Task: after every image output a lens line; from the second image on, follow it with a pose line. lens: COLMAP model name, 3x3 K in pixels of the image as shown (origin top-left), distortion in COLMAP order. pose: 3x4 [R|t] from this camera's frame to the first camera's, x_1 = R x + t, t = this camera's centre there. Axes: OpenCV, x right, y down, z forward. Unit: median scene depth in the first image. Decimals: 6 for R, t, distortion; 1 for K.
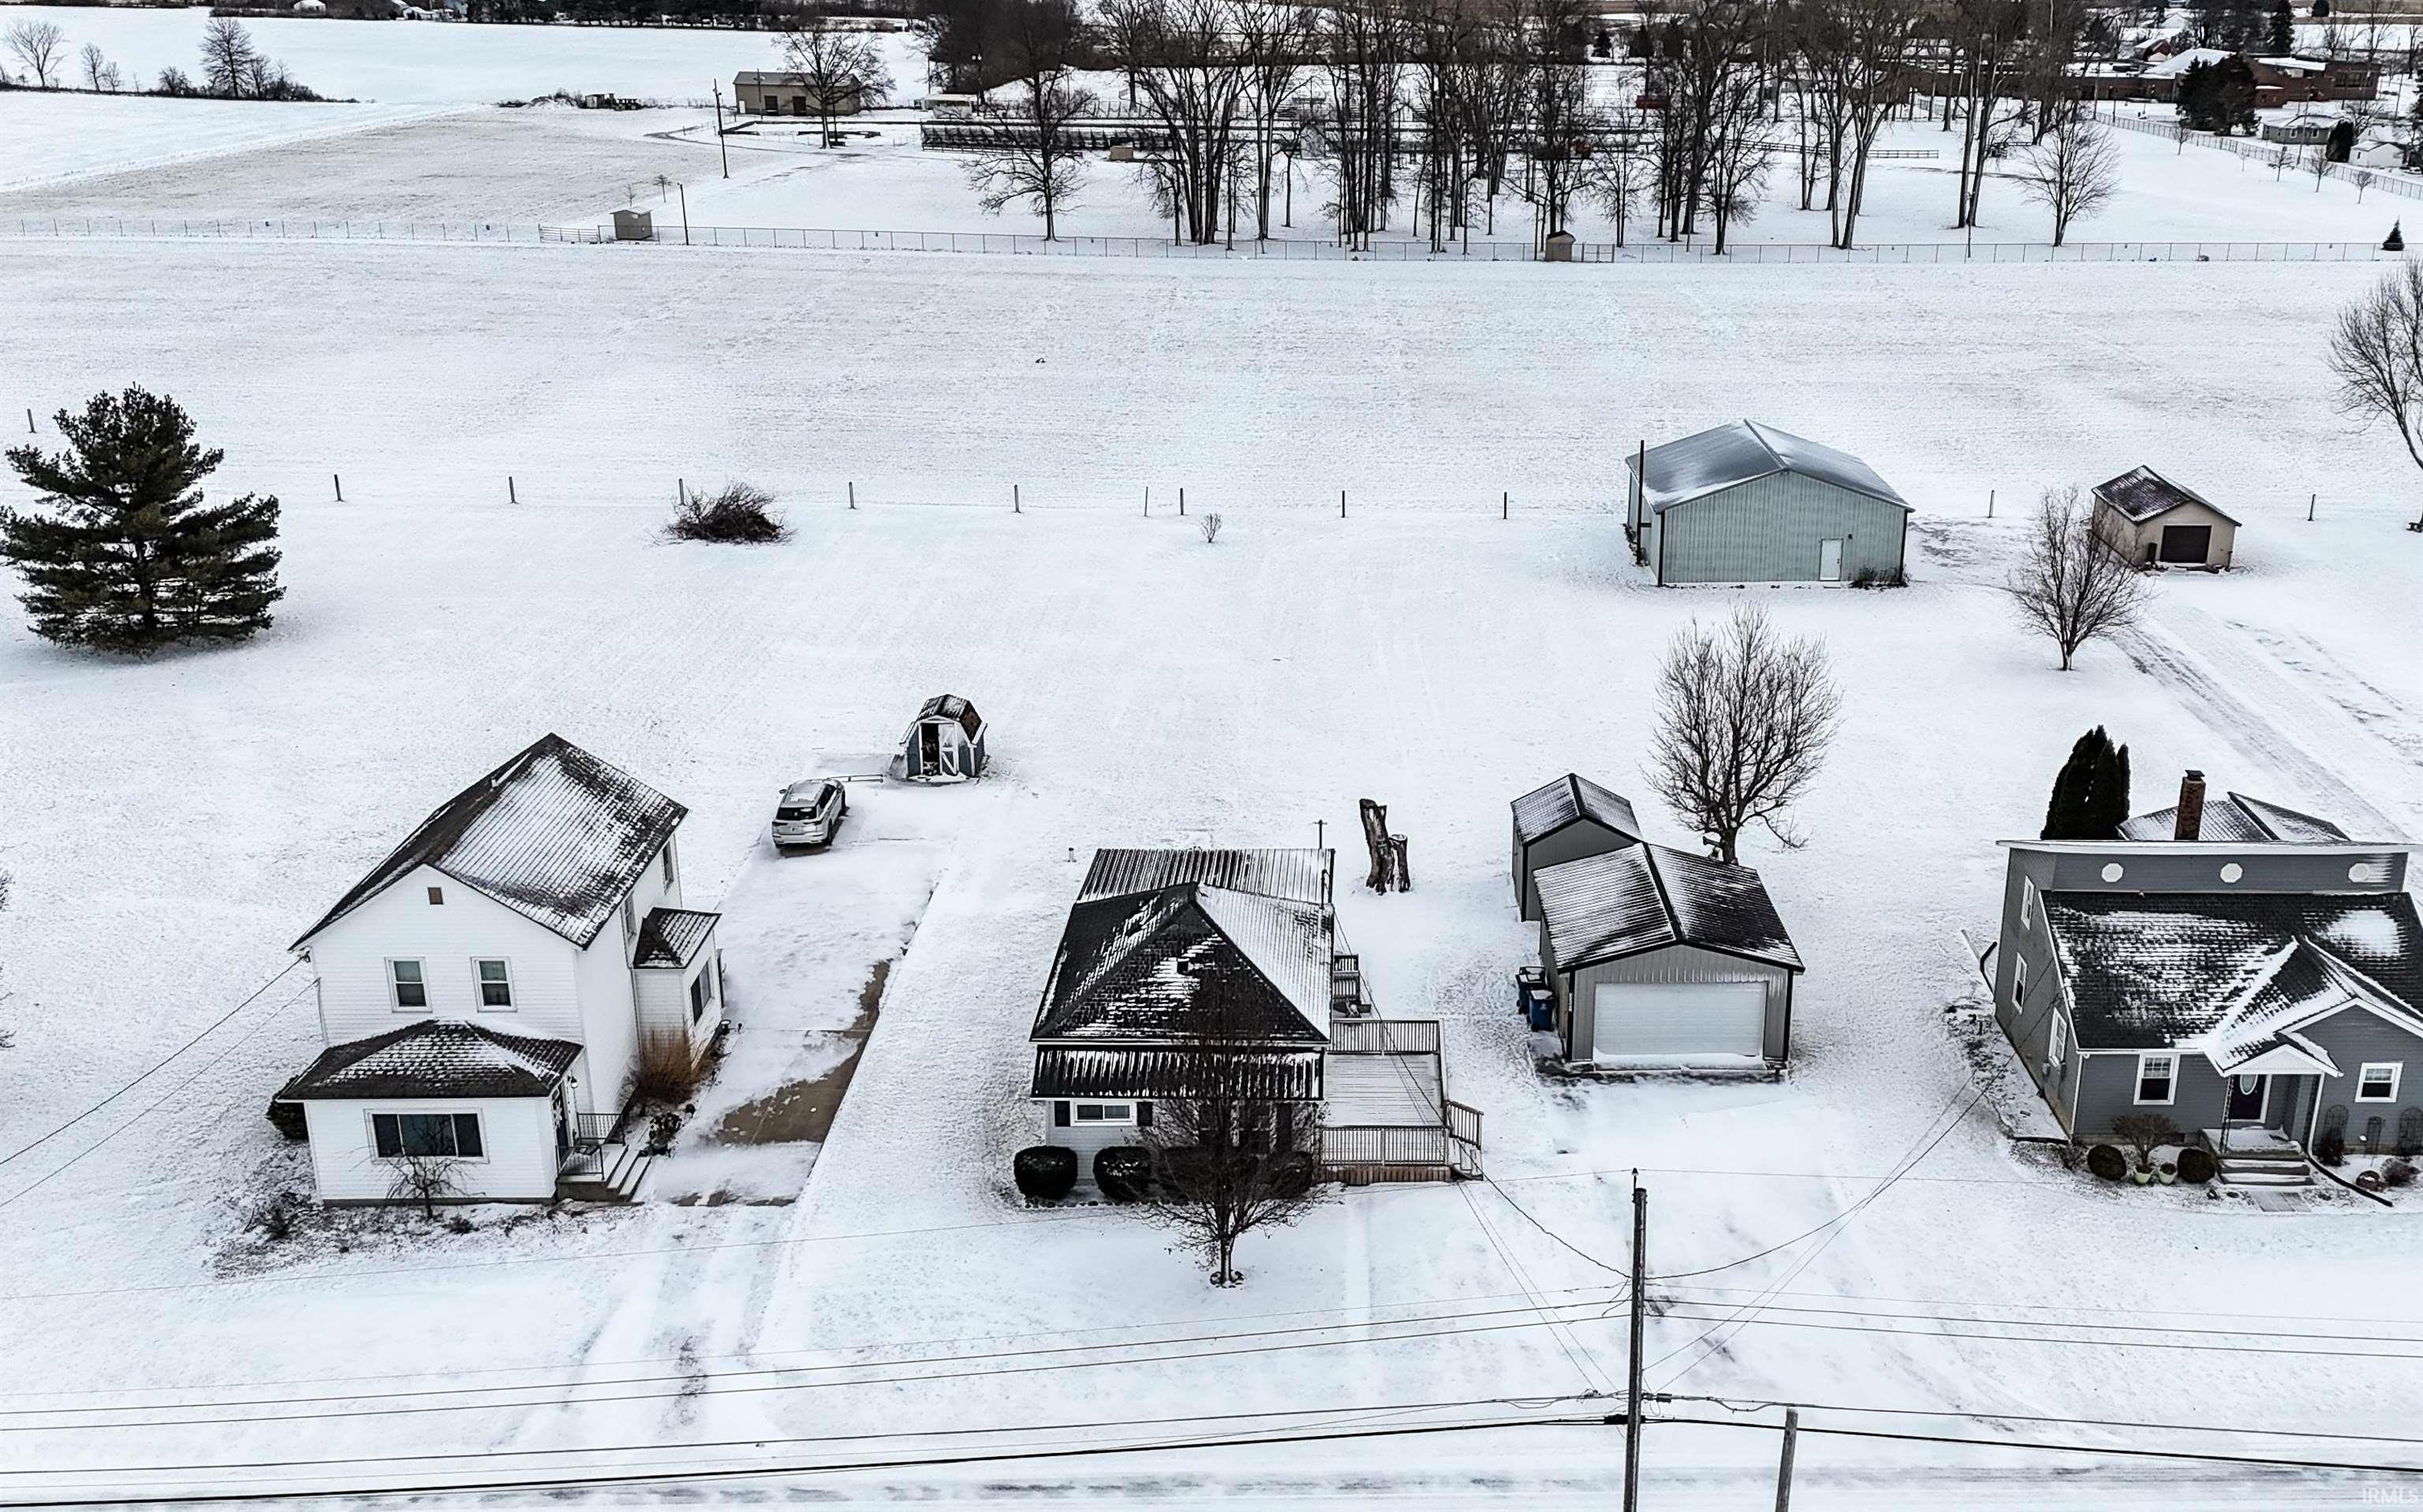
lens RADIAL K [[2226.4, 0, 1218.8], [0, 2226.4, 758.6], [0, 0, 1]] dist [0.049344, 0.000000]
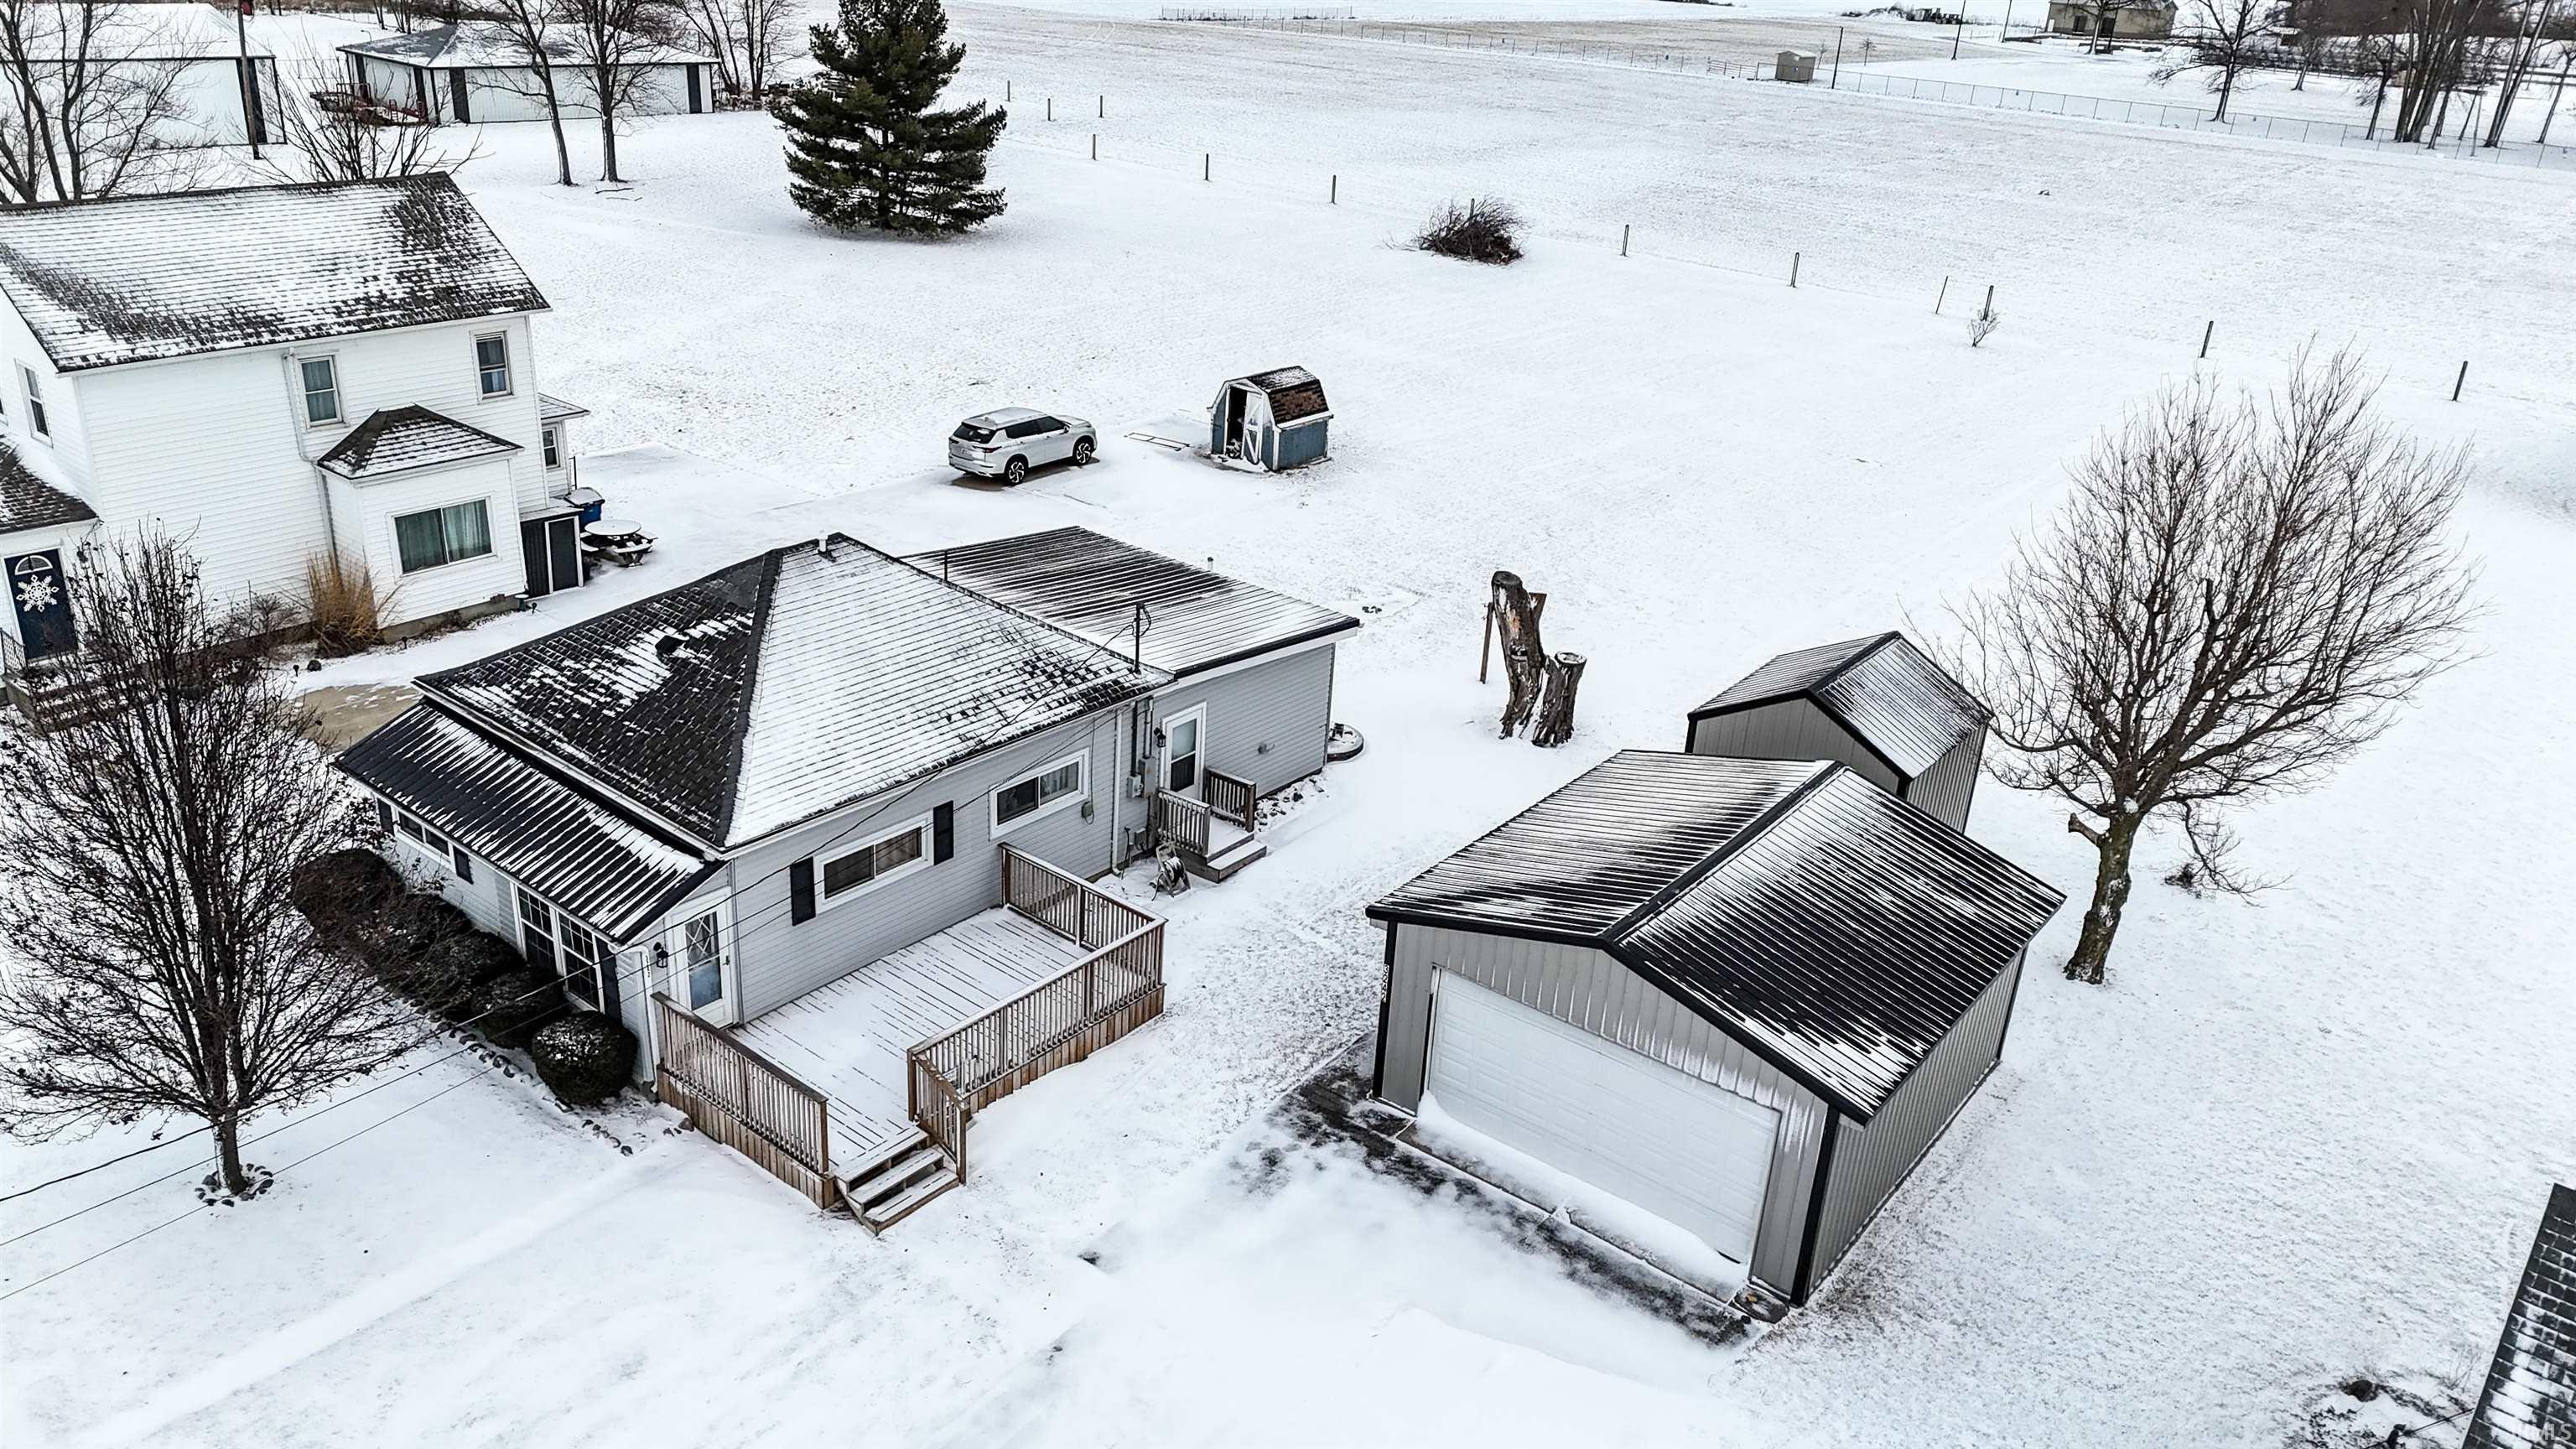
lens RADIAL K [[1810.5, 0, 1286.4], [0, 1810.5, 710.4], [0, 0, 1]] dist [0.044880, -0.003775]
pose [[0.796246, 0.291534, -0.530095, 0.315025], [-0.265935, 0.955701, 0.126147, 0.009219], [0.543388, 0.040527, 0.838503, 0.628889]]
